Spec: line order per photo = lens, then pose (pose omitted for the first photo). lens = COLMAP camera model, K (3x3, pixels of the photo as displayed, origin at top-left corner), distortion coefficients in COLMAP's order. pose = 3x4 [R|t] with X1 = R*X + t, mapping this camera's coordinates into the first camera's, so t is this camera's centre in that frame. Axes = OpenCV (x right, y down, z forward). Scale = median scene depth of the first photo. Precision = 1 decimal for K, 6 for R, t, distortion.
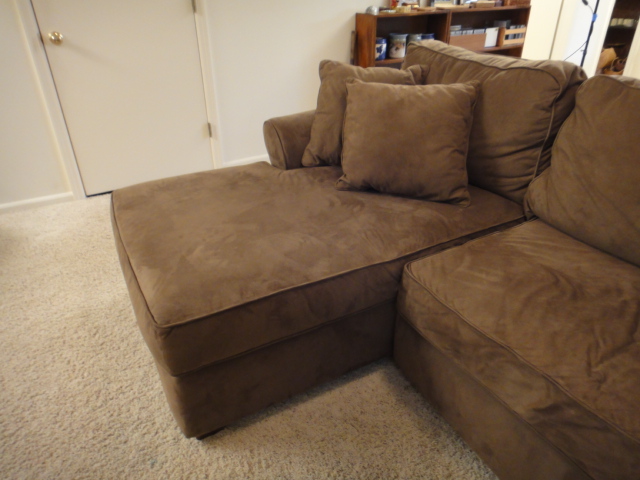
lens RADIAL K [[456.4, 0, 319.8], [0, 456.4, 237.9], [0, 0, 1]] dist [0.006620, 0.000845]
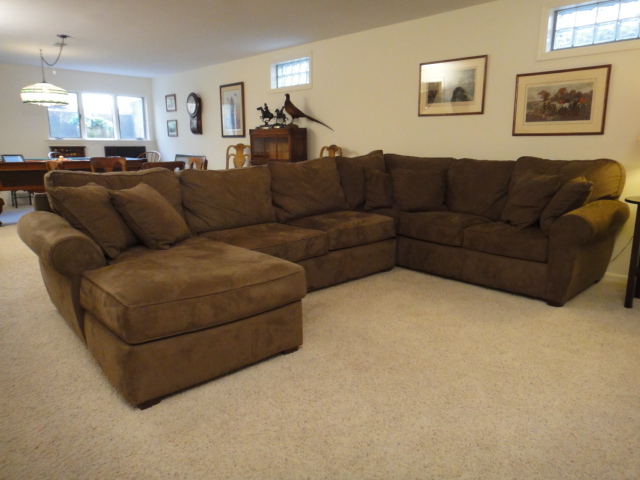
lens RADIAL K [[460.7, 0, 321.0], [0, 460.7, 239.0], [0, 0, 1]] dist [0.007002, 0.001228]
pose [[-0.212809, -0.189928, 0.958457, -1.818184], [0.482899, 0.832312, 0.272150, -0.357039], [-0.849424, 0.520754, -0.085408, 0.775550]]
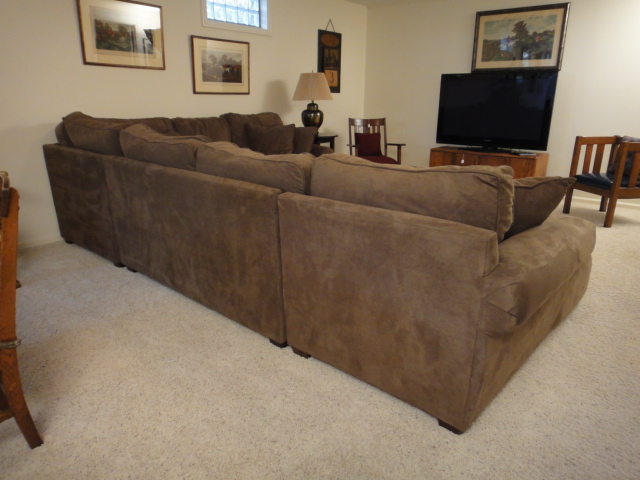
lens RADIAL K [[460.7, 0, 321.0], [0, 460.7, 239.0], [0, 0, 1]] dist [0.007002, 0.001228]
pose [[-0.948467, 0.092578, -0.303051, 0.964401], [-0.158015, 0.690797, 0.705571, -1.165069], [0.274667, 0.717097, -0.640570, 2.074674]]
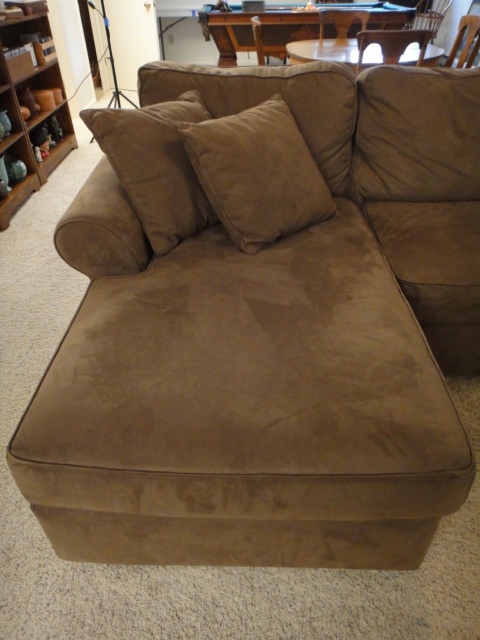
lens RADIAL K [[456.4, 0, 240.2], [0, 456.4, 321.8], [0, 0, 1]] dist [0.006620, 0.000845]
pose [[0.511622, -0.520621, 0.683518, -0.708845], [0.431170, 0.843669, 0.319868, -0.322887], [-0.743192, 0.131061, 0.656116, 0.556052]]
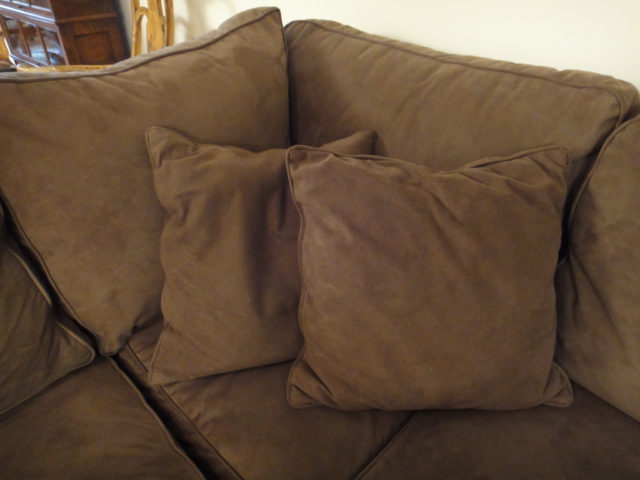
lens RADIAL K [[460.7, 0, 321.0], [0, 460.7, 239.0], [0, 0, 1]] dist [0.007002, 0.001228]
pose [[-0.255368, -0.524184, 0.812415, 0.506334], [0.484537, 0.657755, 0.576700, 0.062299], [-0.836667, 0.540916, 0.086018, -0.123315]]
